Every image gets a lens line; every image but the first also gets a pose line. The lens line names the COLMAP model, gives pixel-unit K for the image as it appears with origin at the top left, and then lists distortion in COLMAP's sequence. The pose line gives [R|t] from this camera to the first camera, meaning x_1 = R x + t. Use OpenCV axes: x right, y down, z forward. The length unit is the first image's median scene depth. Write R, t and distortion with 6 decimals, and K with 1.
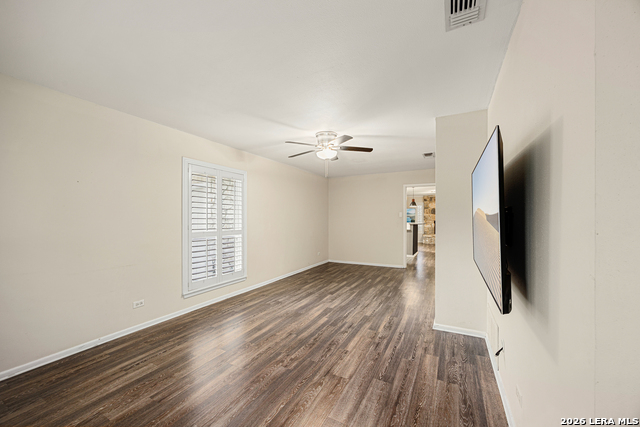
lens RADIAL K [[249.0, 0, 325.1], [0, 249.0, 214.1], [0, 0, 1]] dist [-0.001959, -0.000252]
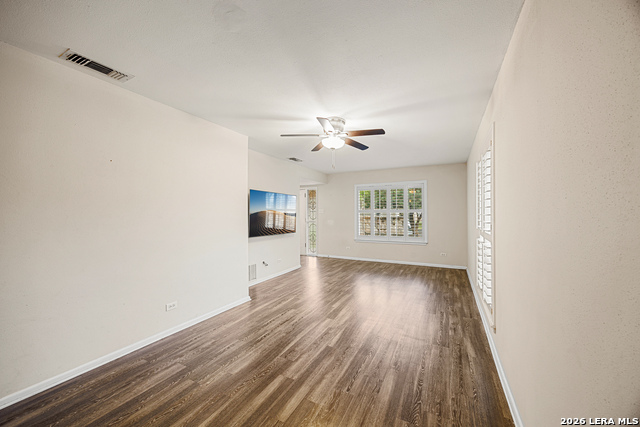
lens RADIAL K [[249.0, 0, 325.1], [0, 249.0, 214.1], [0, 0, 1]] dist [-0.001959, -0.000252]
pose [[-0.999917, 0.009573, -0.008672, 0.042159], [0.009619, 0.999940, -0.005240, 0.019795], [0.008621, -0.005323, -0.999949, 1.840074]]
